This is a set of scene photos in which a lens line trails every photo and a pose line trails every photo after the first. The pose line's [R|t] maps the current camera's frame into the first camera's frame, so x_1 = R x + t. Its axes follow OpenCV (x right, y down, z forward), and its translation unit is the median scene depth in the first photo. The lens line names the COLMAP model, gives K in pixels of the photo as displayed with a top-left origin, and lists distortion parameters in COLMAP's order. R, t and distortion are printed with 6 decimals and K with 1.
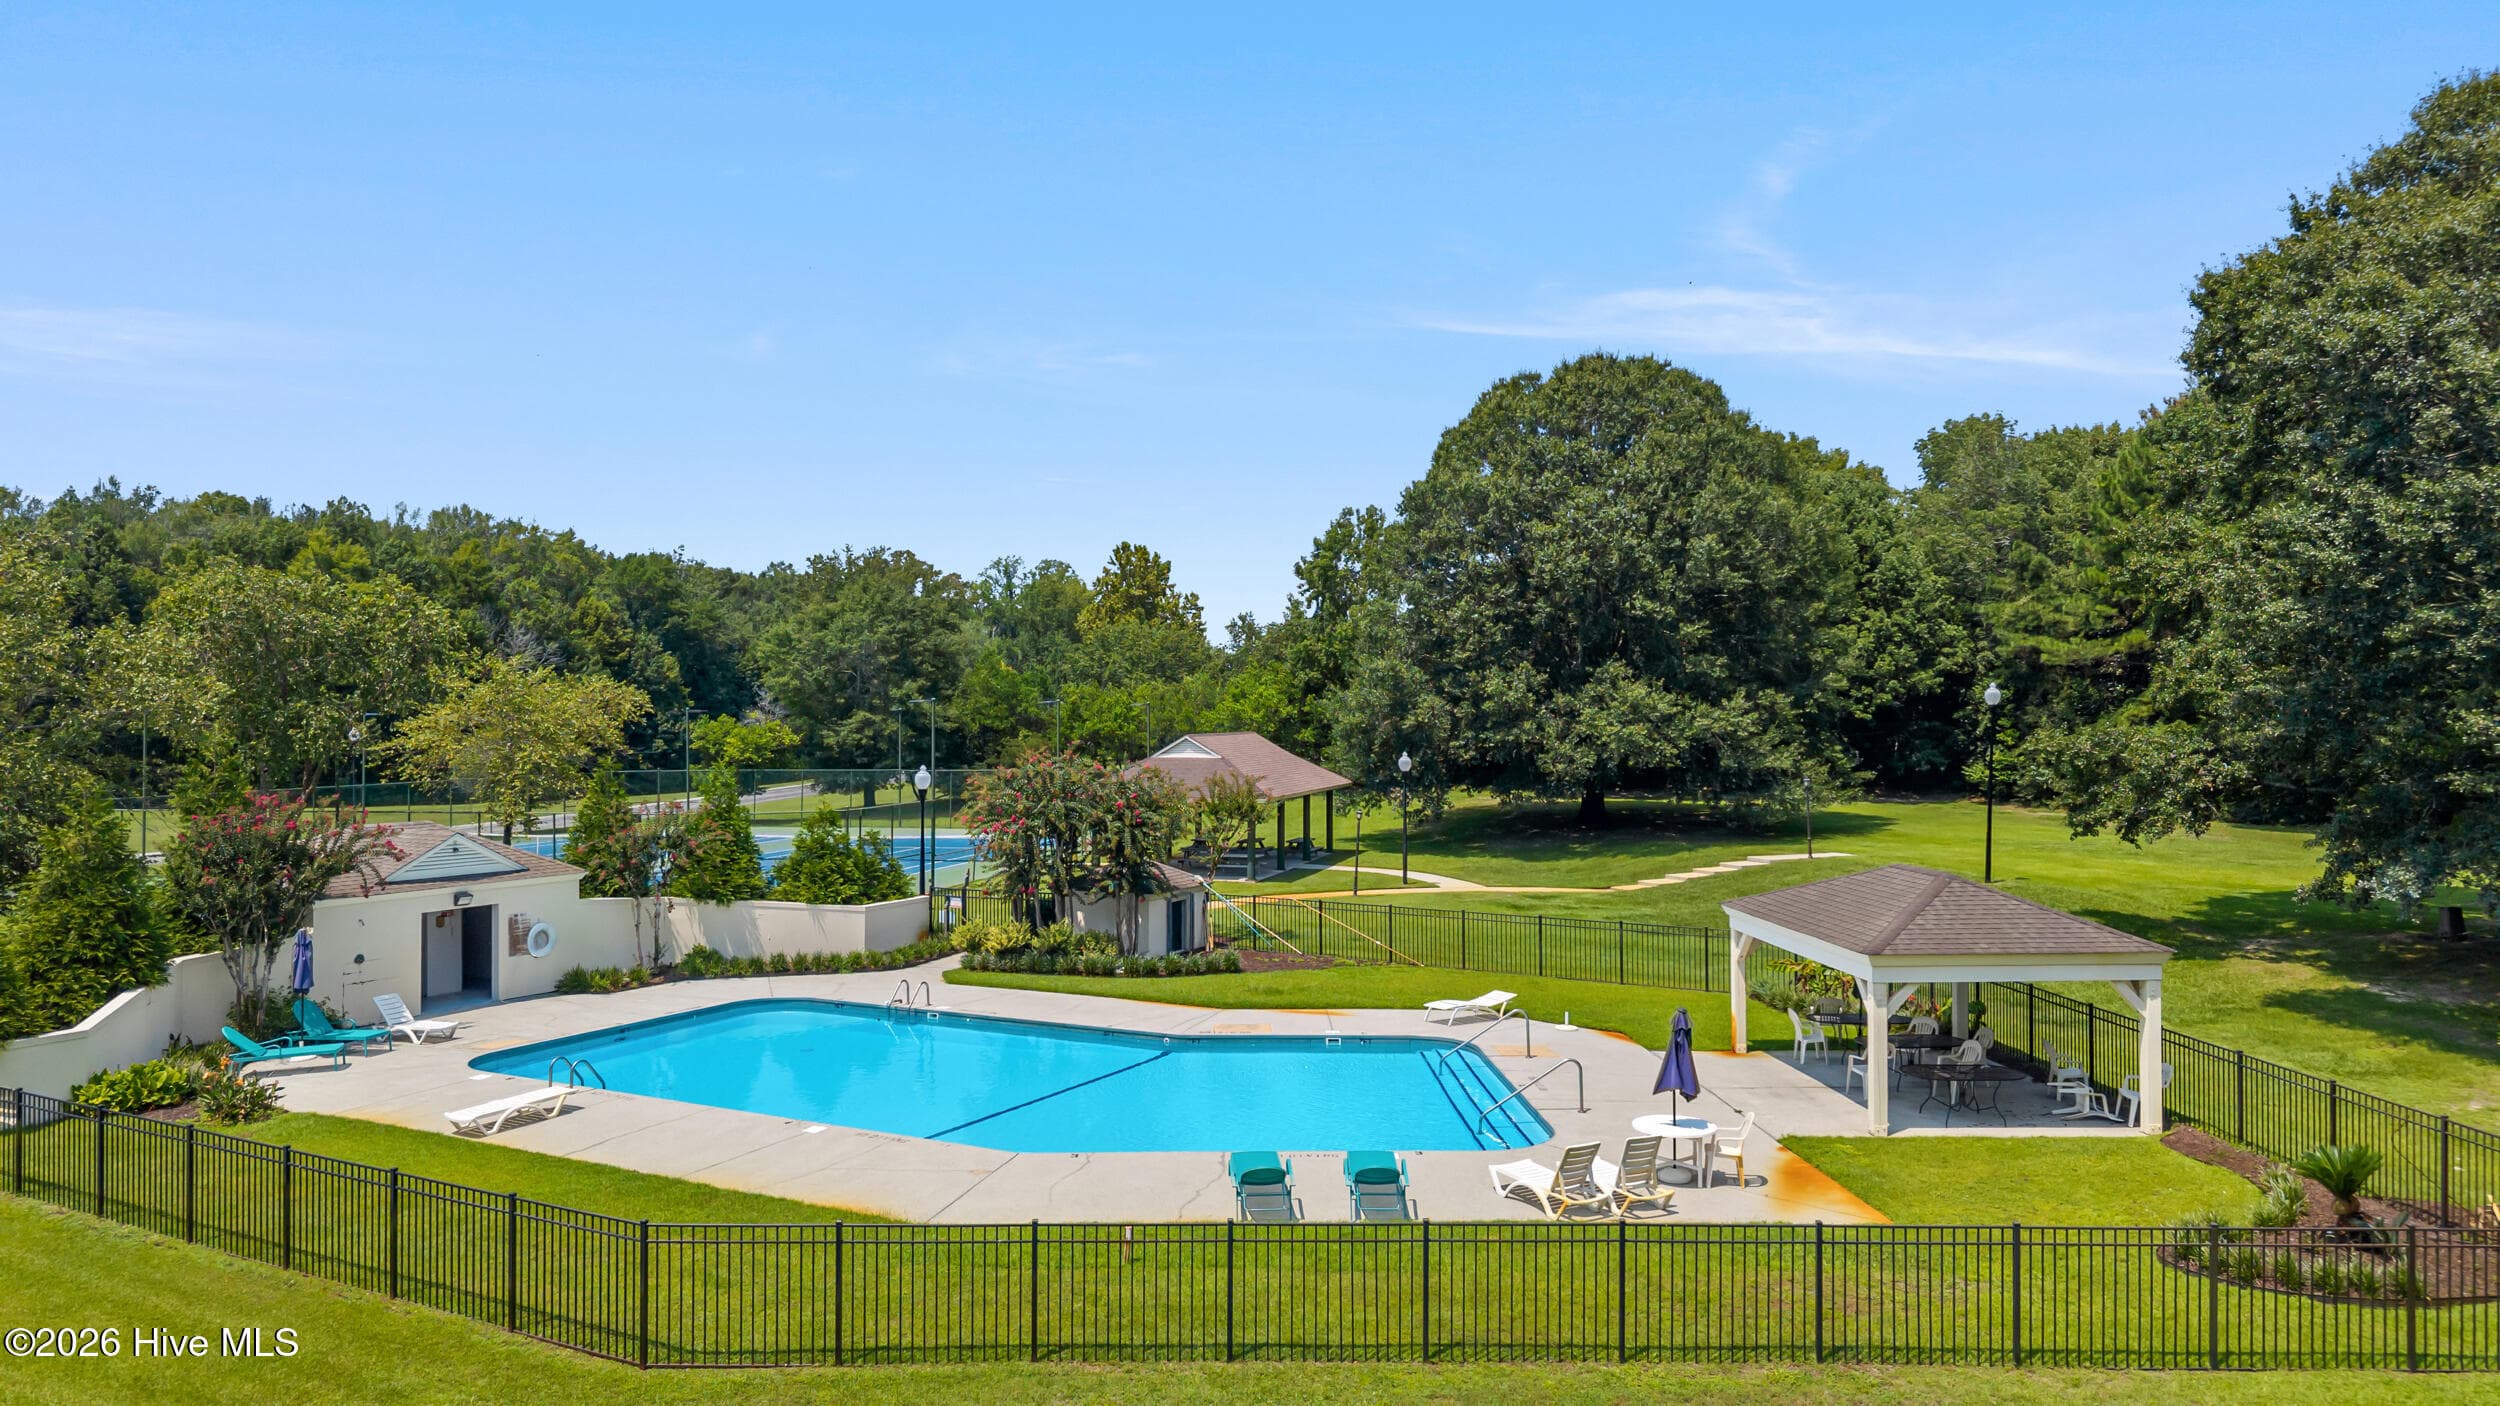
lens RADIAL K [[1655.7, 0, 1250.0], [0, 1655.7, 703.0], [0, 0, 1]] dist [0.117905, -0.192435]
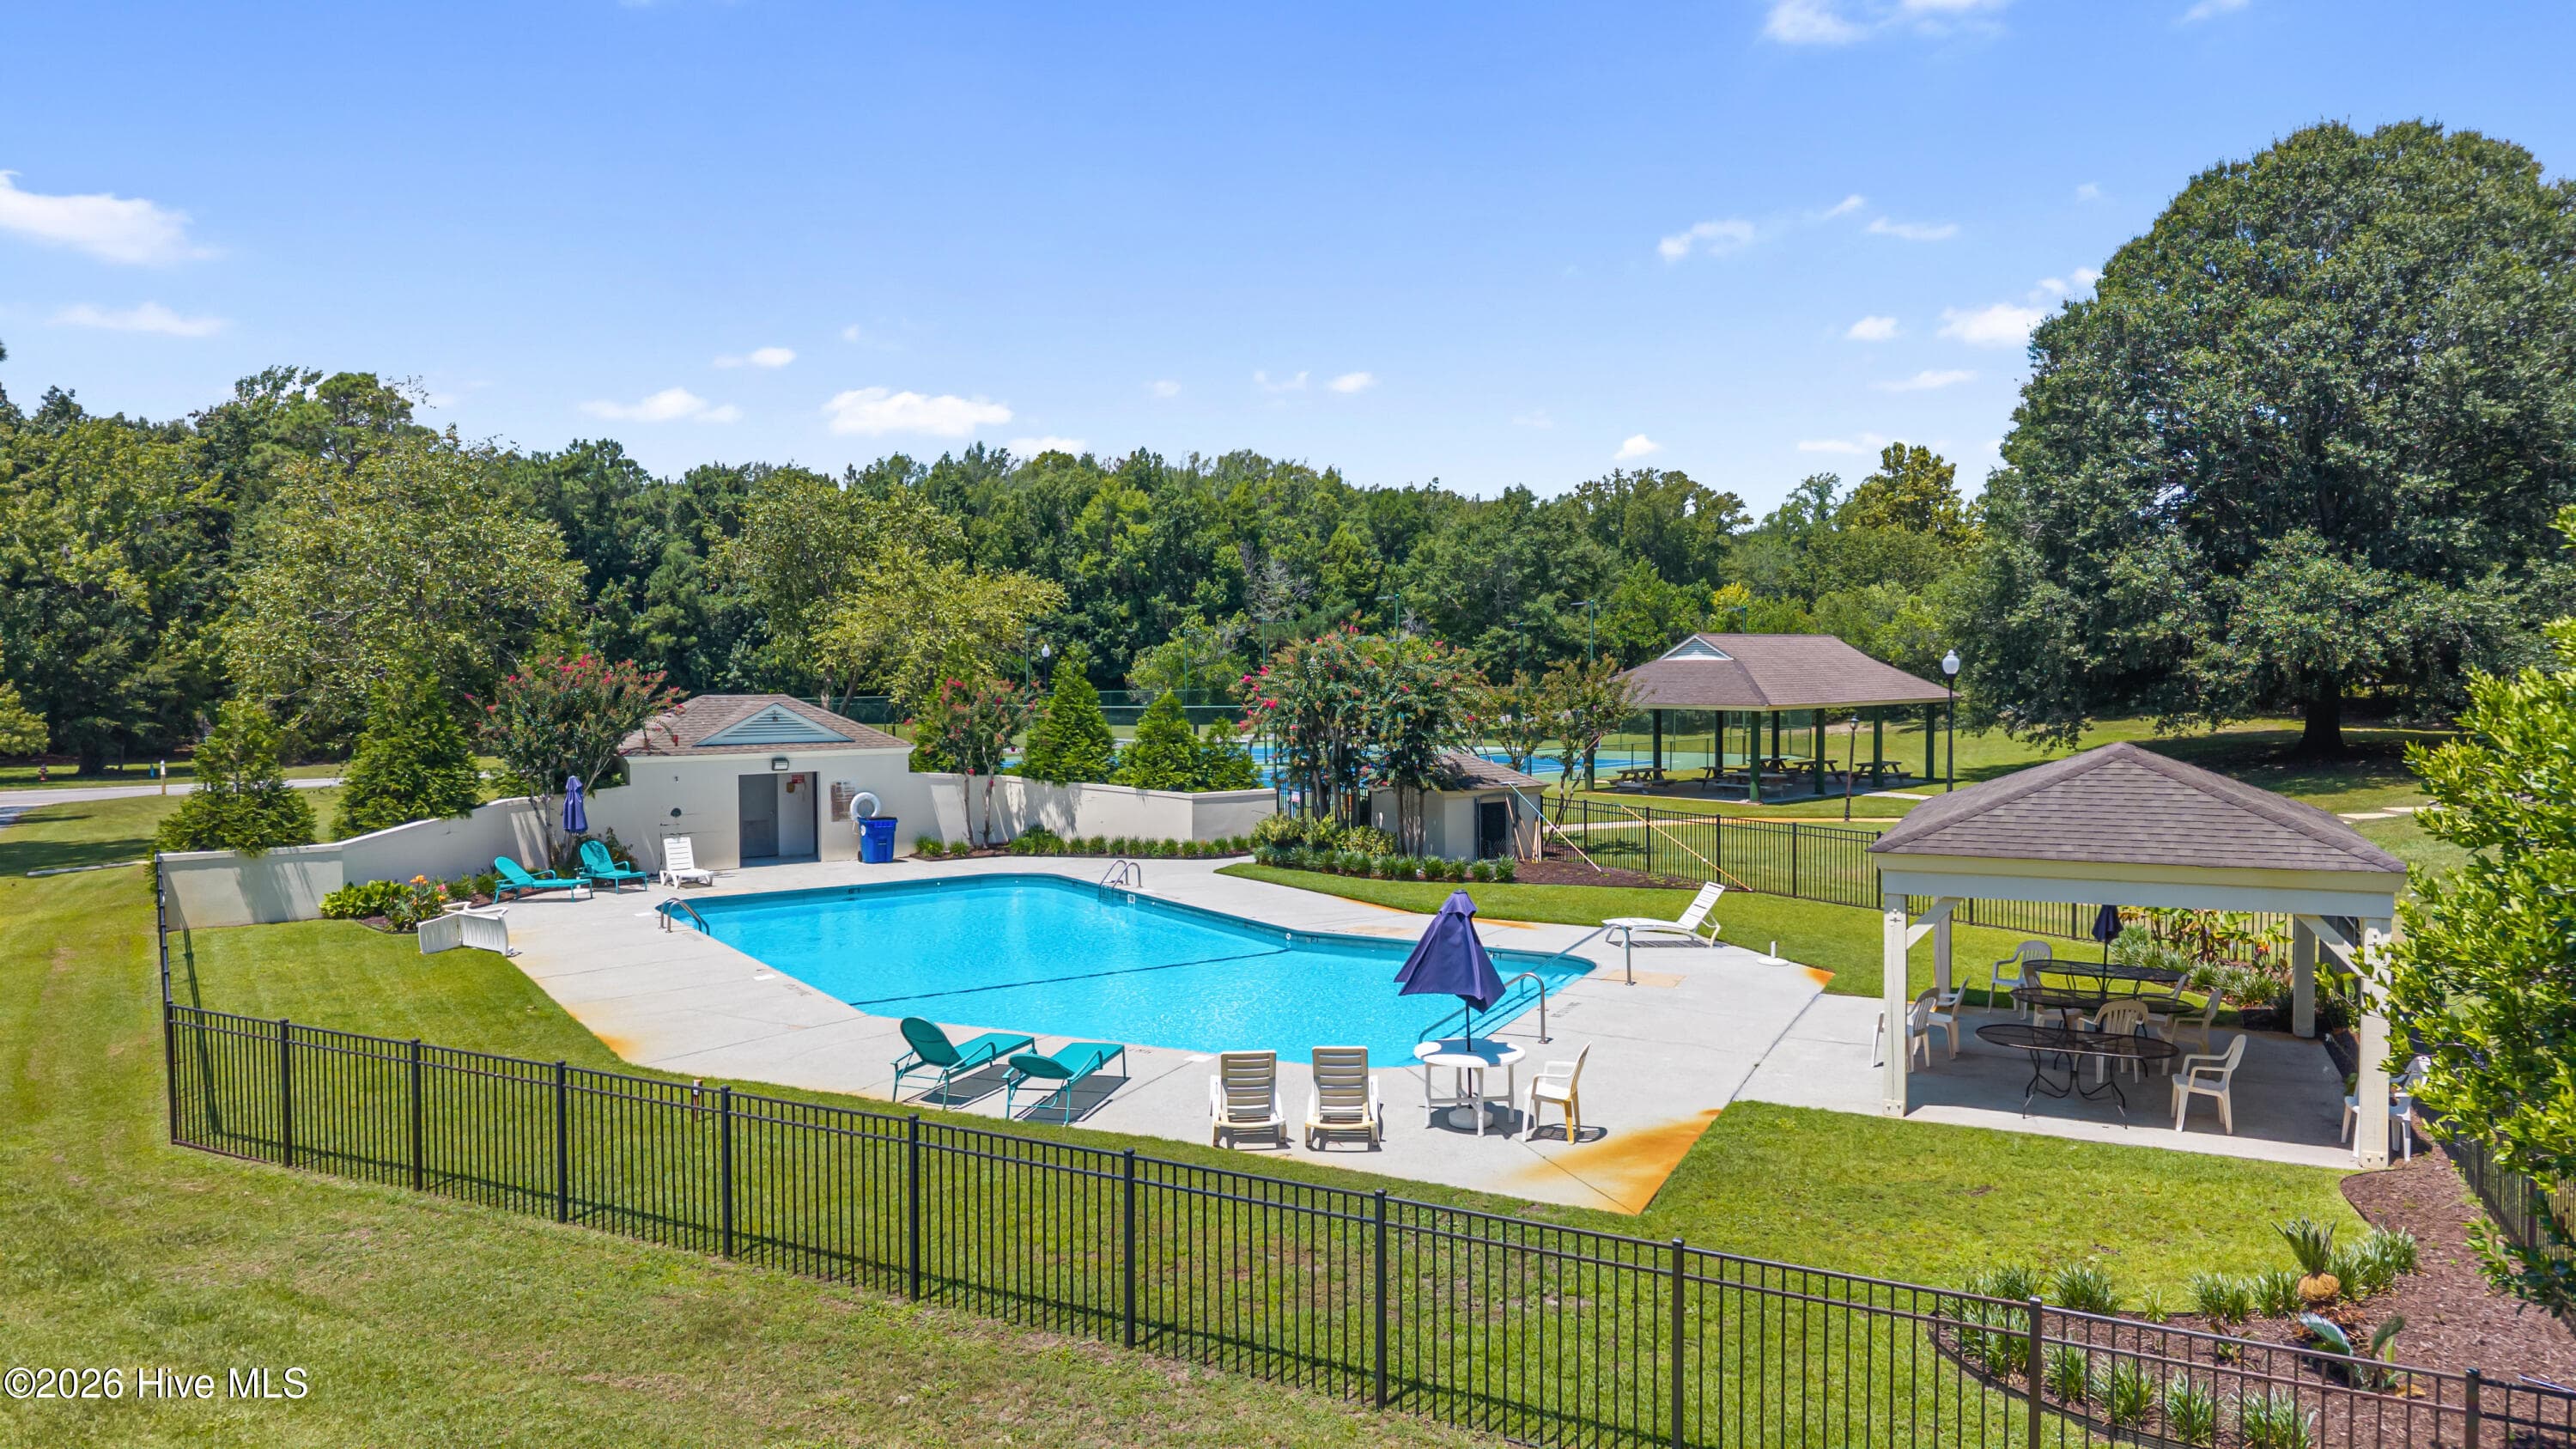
lens RADIAL K [[1719.2, 0, 1287.5], [0, 1719.2, 667.4], [0, 0, 1]] dist [0.157643, -0.198262]
pose [[0.886007, -0.000019, -0.463672, 0.183403], [0.005737, 0.999924, 0.010920, 0.024742], [0.463636, -0.012335, 0.885940, 0.093169]]
